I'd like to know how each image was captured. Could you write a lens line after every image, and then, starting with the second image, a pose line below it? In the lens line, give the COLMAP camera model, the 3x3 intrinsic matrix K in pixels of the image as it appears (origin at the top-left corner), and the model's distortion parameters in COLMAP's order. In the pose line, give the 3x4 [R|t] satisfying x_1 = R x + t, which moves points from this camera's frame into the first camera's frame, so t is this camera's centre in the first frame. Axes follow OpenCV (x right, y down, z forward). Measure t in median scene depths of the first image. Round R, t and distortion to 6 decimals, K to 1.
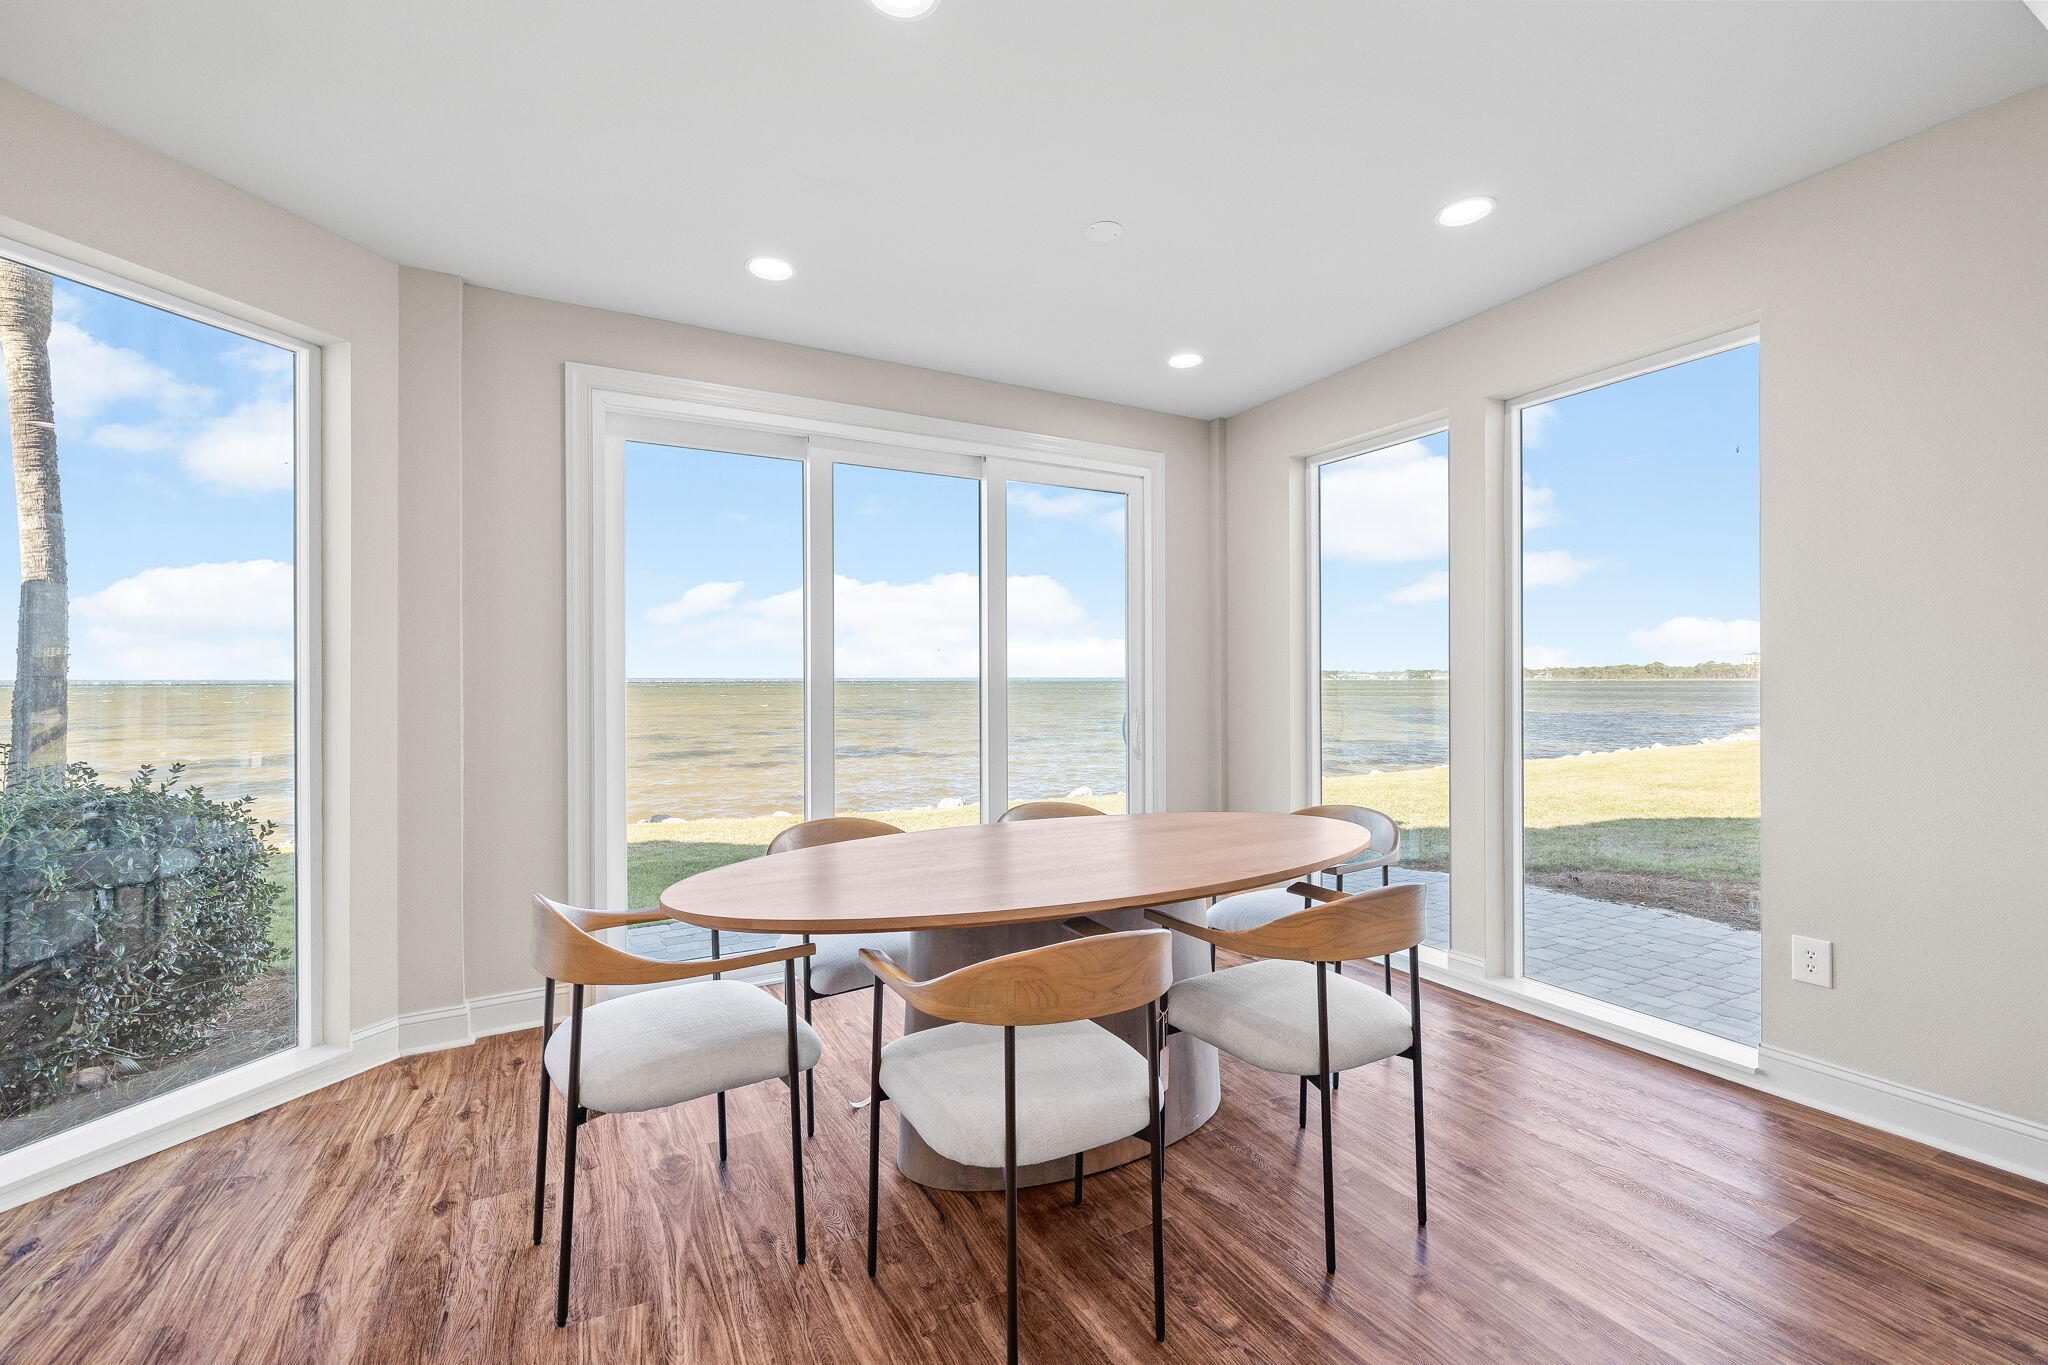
lens RADIAL K [[857.4, 0, 1021.7], [0, 857.4, 668.4], [0, 0, 1]] dist [0.000395, 0.000033]
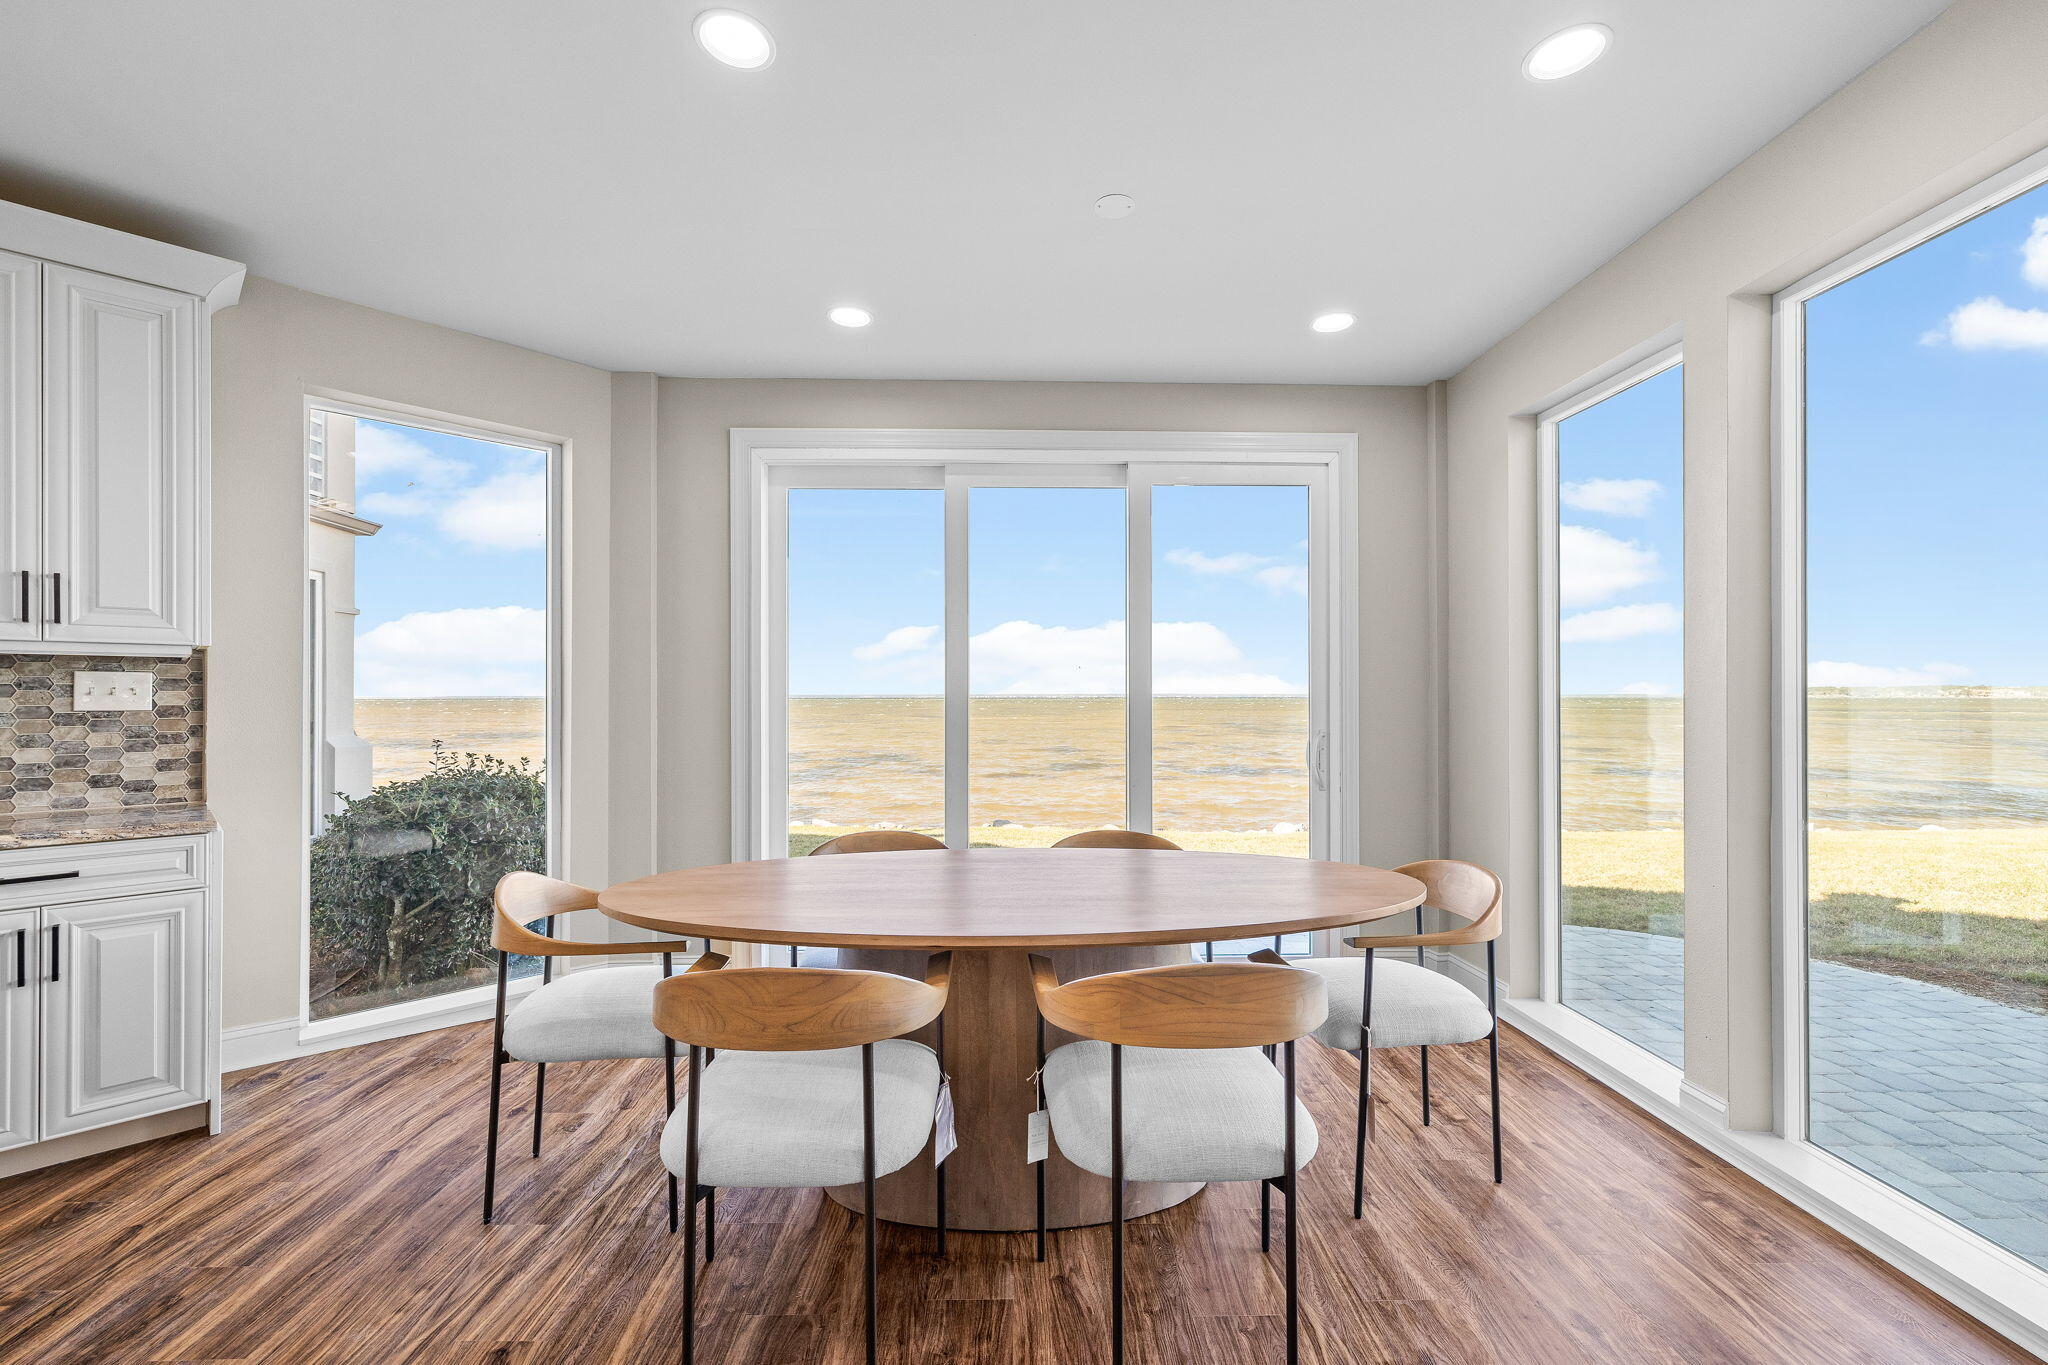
lens RADIAL K [[861.1, 0, 1024.0], [0, 861.1, 682.5], [0, 0, 1]] dist [0.002207, 0.000355]
pose [[0.893080, -0.005255, -0.449867, 0.370887], [0.004206, 0.999986, -0.003330, -0.001757], [0.449878, 0.001082, 0.893089, 0.124358]]
